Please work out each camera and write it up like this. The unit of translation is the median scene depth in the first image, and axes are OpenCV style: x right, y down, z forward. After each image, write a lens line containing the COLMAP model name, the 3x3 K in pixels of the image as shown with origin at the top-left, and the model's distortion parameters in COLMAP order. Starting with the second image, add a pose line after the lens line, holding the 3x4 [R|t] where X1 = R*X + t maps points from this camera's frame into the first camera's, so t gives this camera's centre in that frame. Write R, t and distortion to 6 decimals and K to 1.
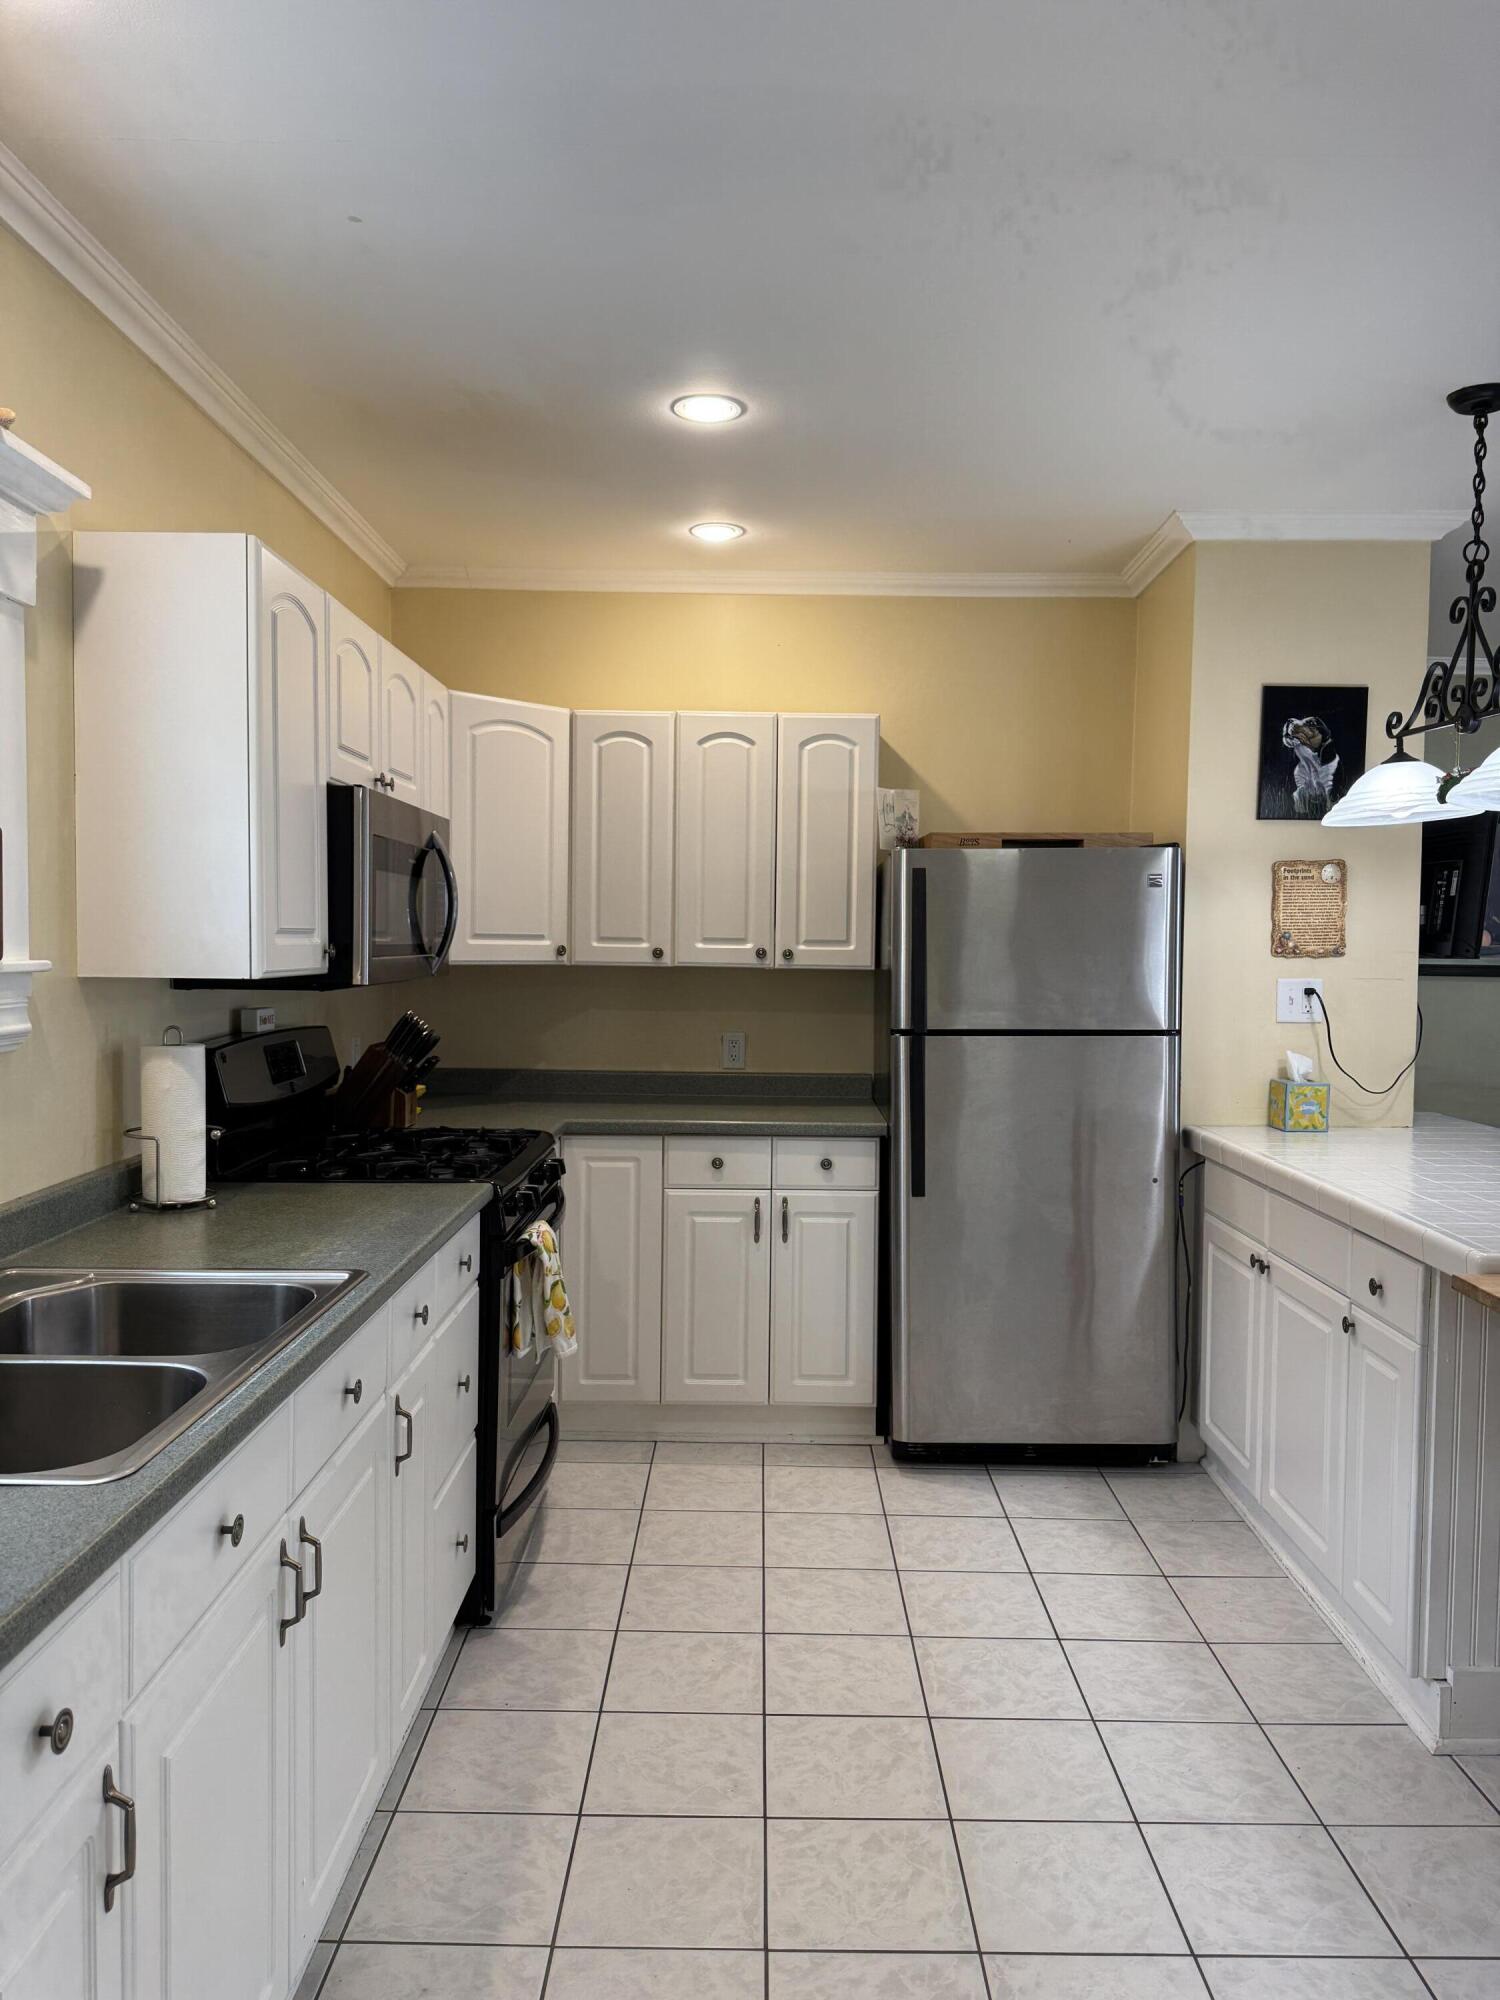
lens RADIAL K [[1407.2, 0, 774.0], [0, 1407.2, 977.6], [0, 0, 1]] dist [0.055973, -0.057710]
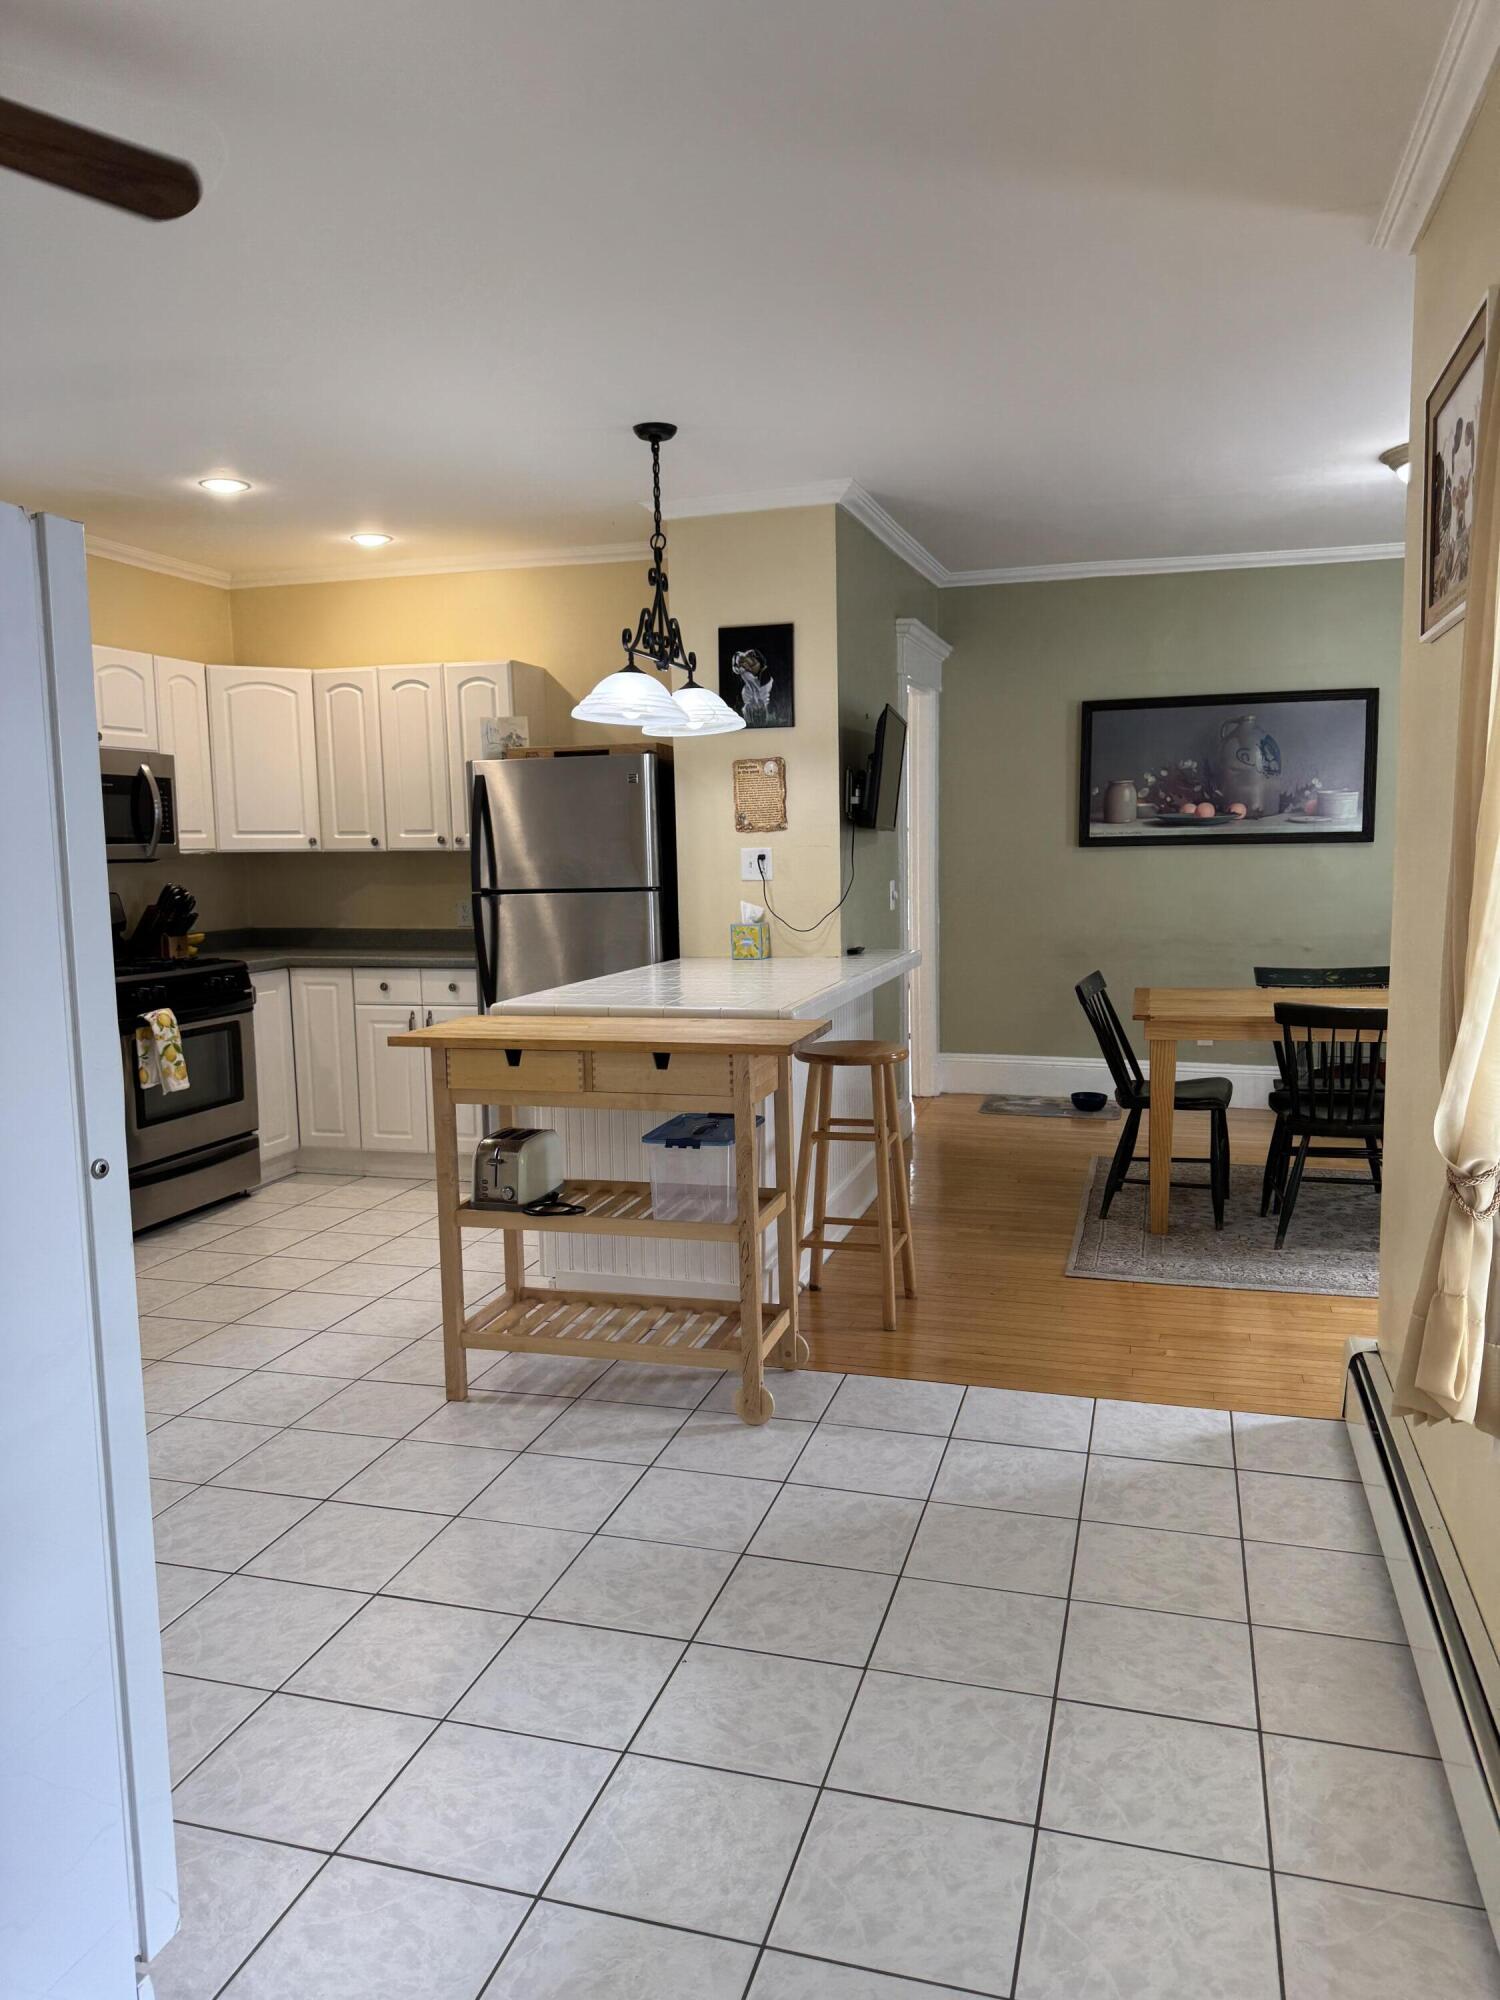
lens RADIAL K [[1407.2, 0, 744.1], [0, 1407.2, 994.0], [0, 0, 1]] dist [0.055973, -0.057710]
pose [[0.961787, 0.002762, -0.273786, 0.716036], [0.018484, 0.997013, 0.074991, 0.038023], [0.273175, -0.077186, 0.958863, -0.286244]]
